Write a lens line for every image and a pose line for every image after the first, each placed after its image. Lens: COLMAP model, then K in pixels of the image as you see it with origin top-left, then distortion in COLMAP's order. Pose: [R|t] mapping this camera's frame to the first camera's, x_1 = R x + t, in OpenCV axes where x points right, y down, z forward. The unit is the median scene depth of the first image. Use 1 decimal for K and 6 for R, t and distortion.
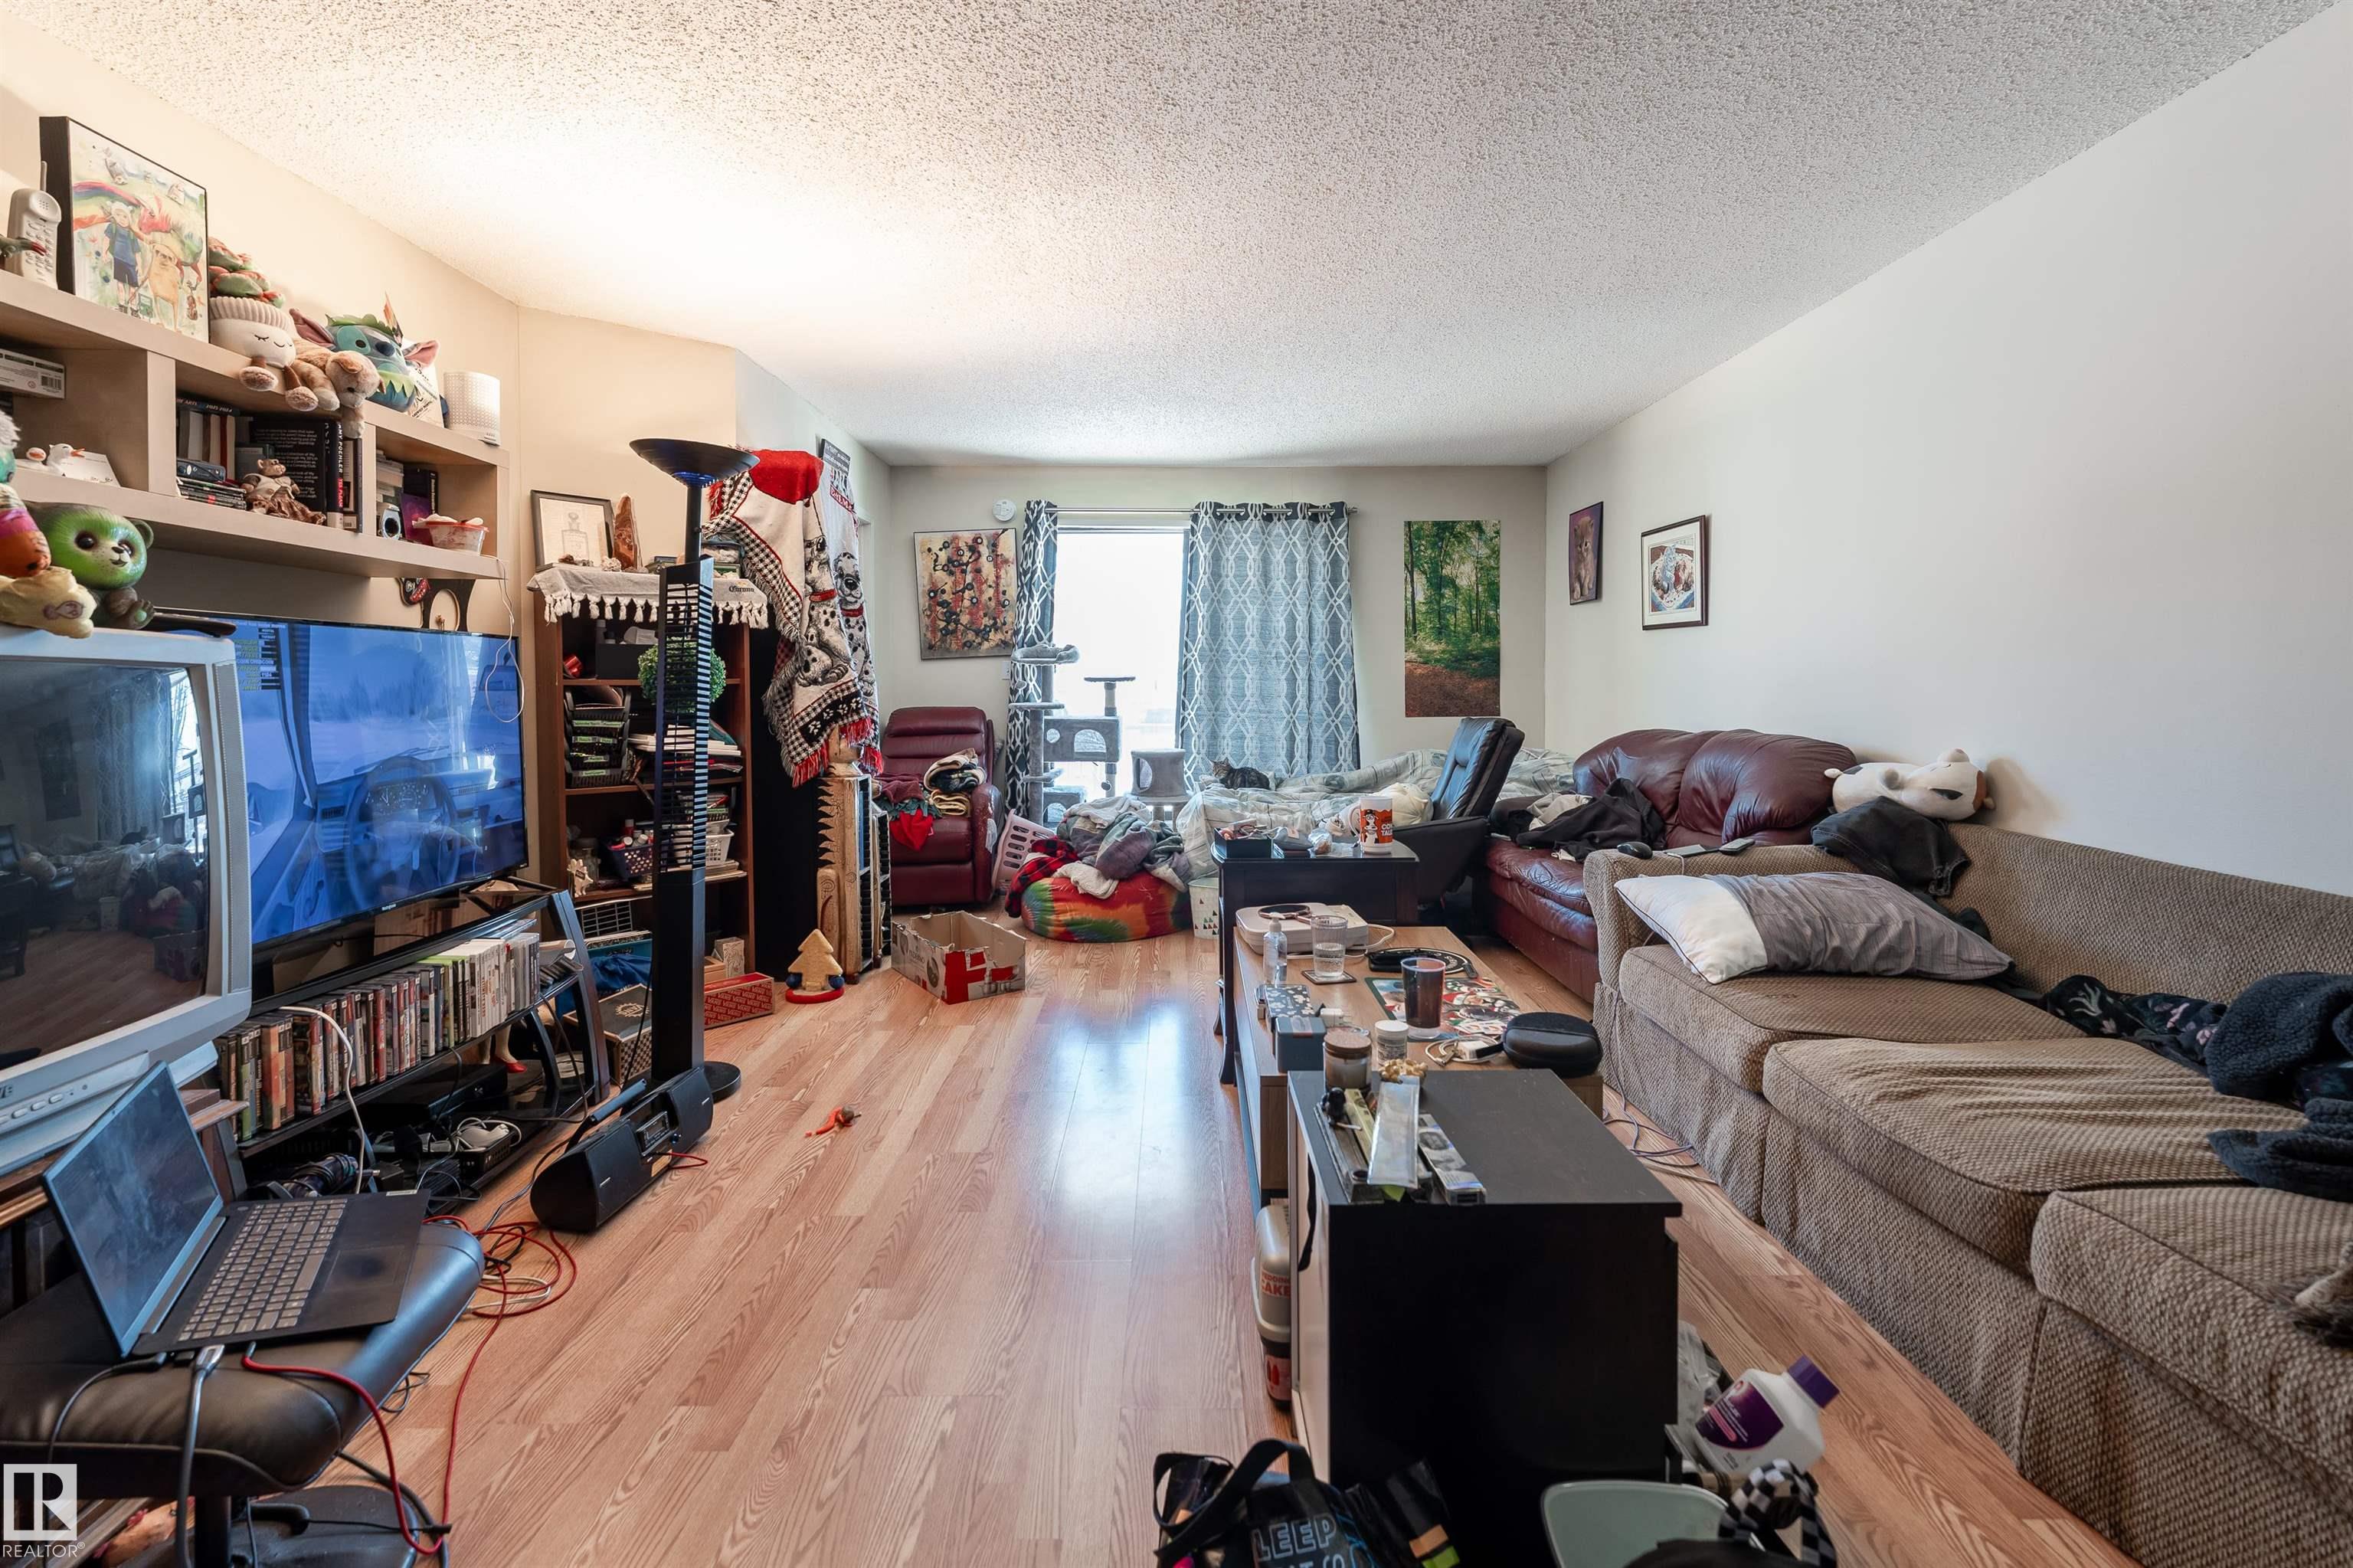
lens RADIAL K [[1033.1, 0, 1181.7], [0, 1033.1, 698.4], [0, 0, 1]] dist [0.001866, -0.000284]
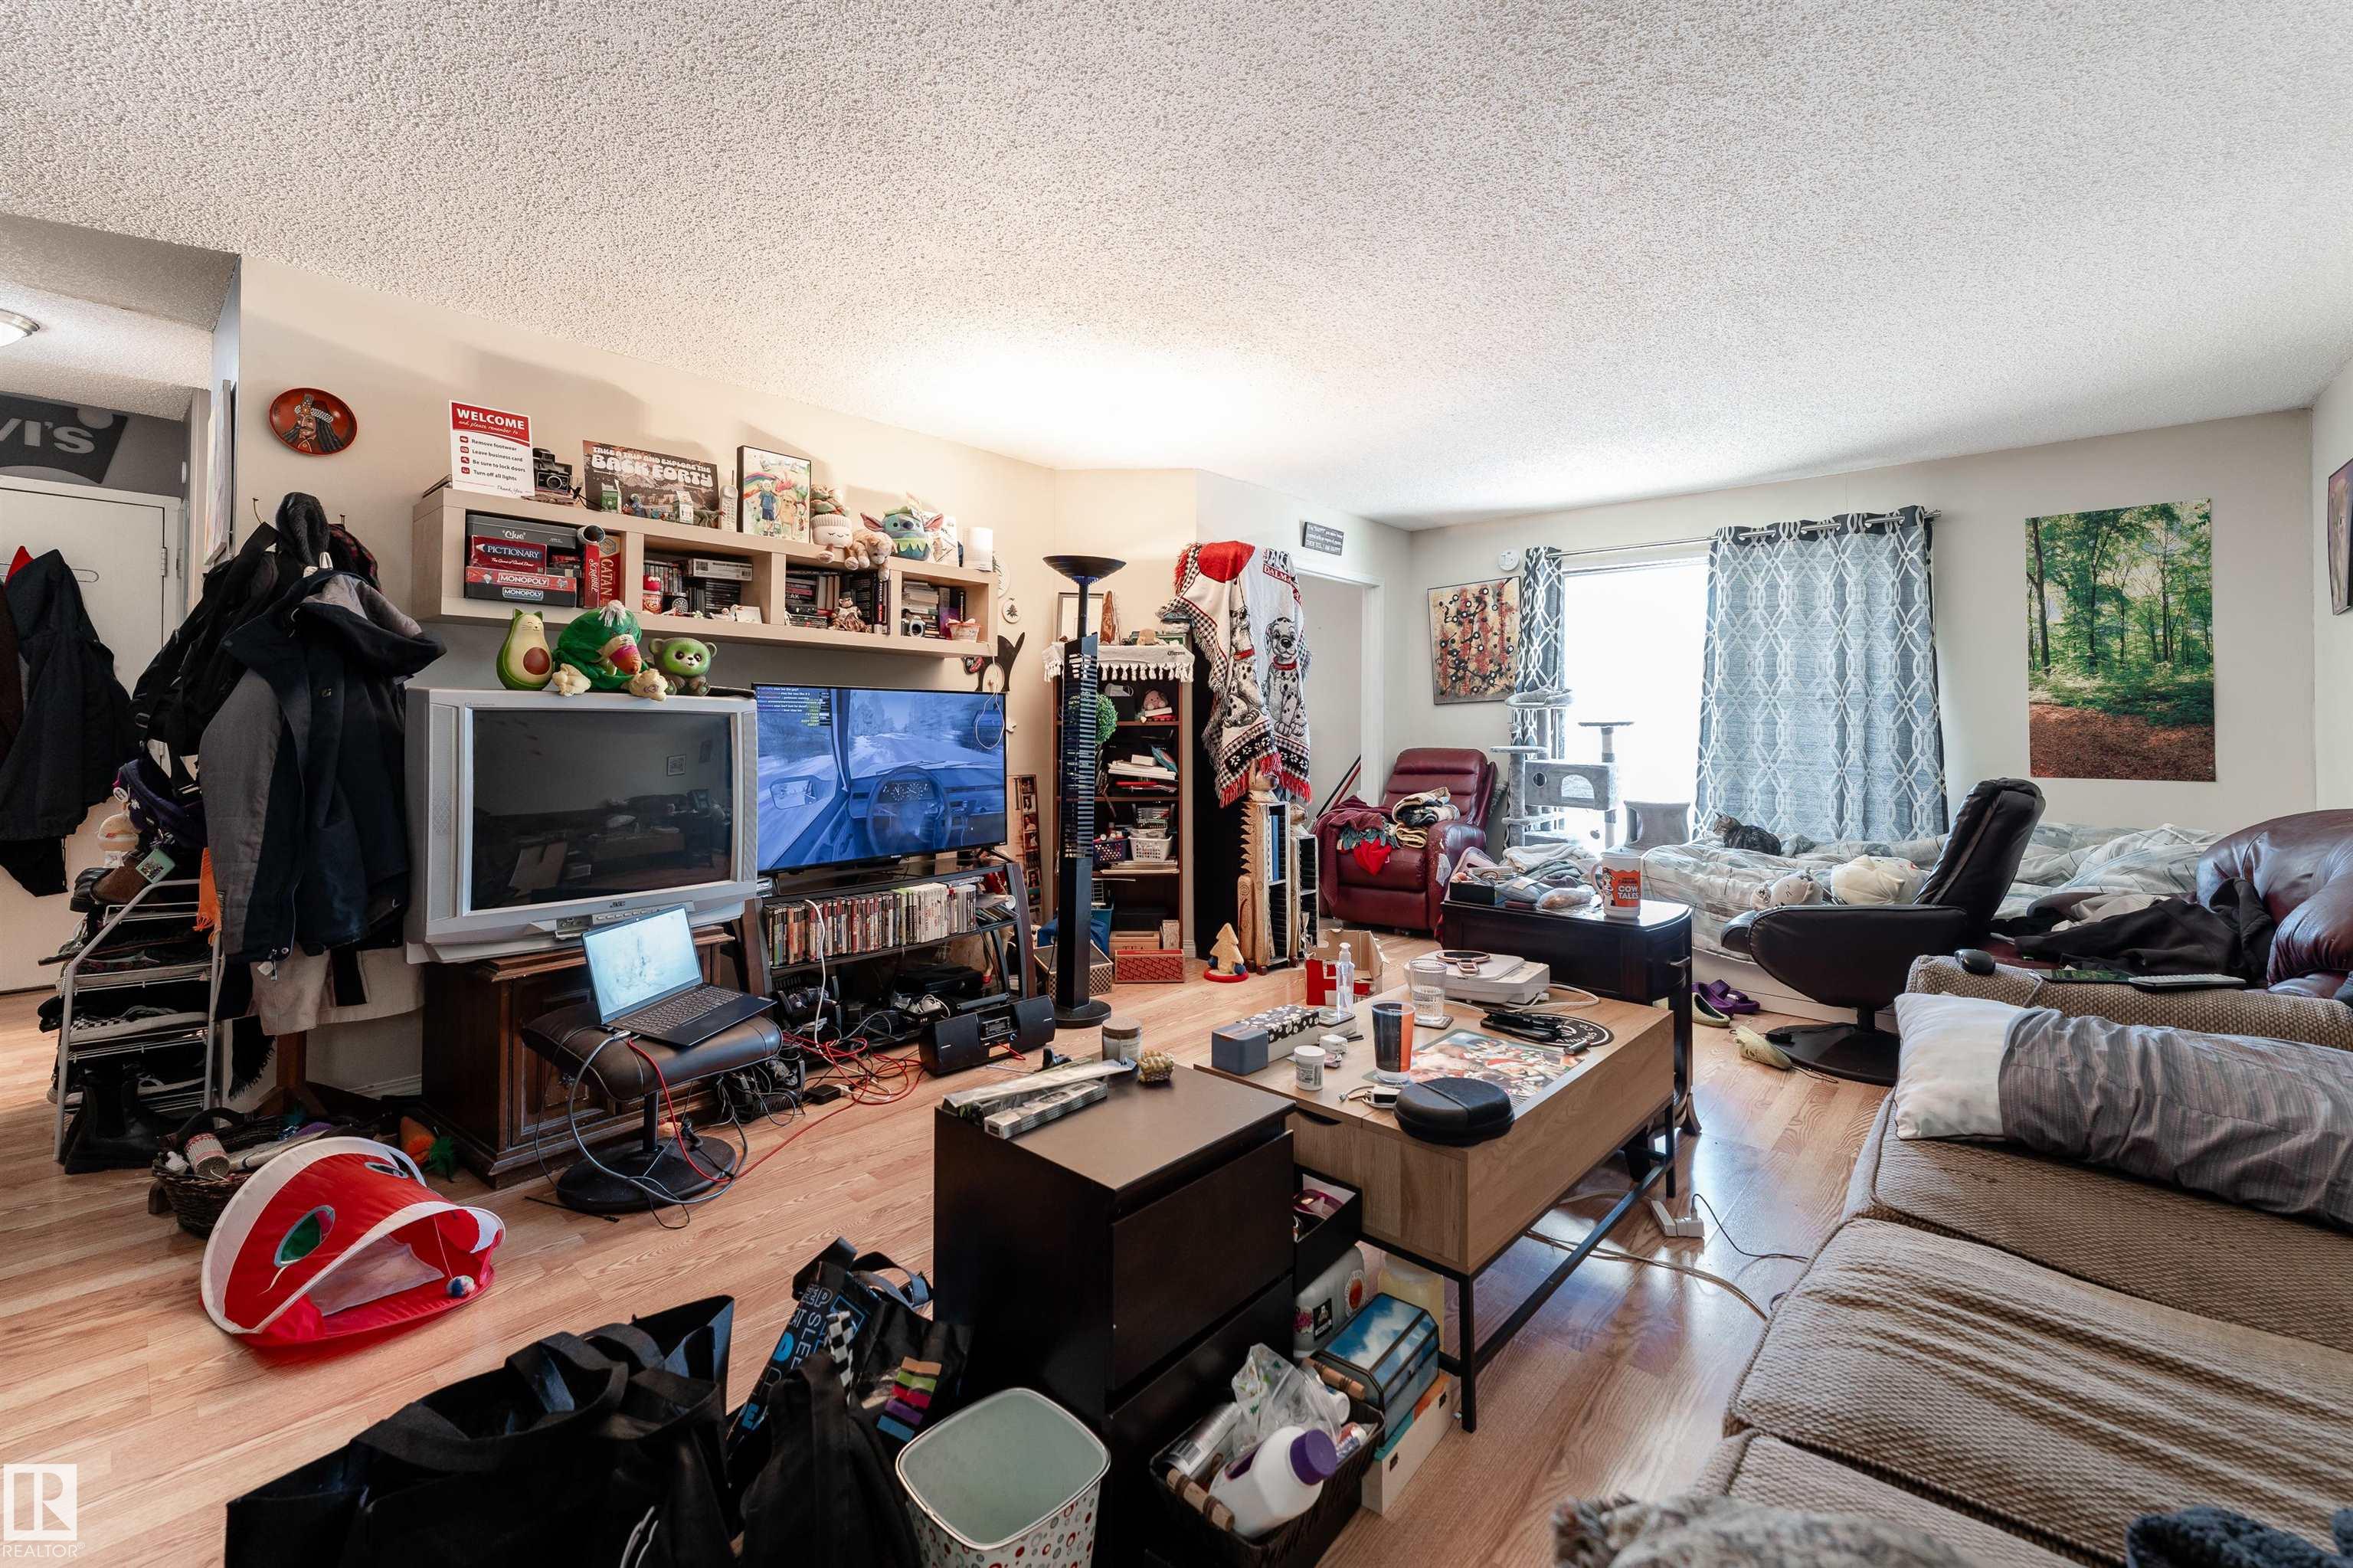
lens RADIAL K [[981.7, 0, 1163.8], [0, 981.7, 704.2], [0, 0, 1]] dist [0.002634, -0.000475]
pose [[0.735100, -0.006699, -0.677926, 0.289412], [-0.018104, 0.999401, -0.029507, -0.002747], [0.677717, 0.033964, 0.734538, 0.053064]]
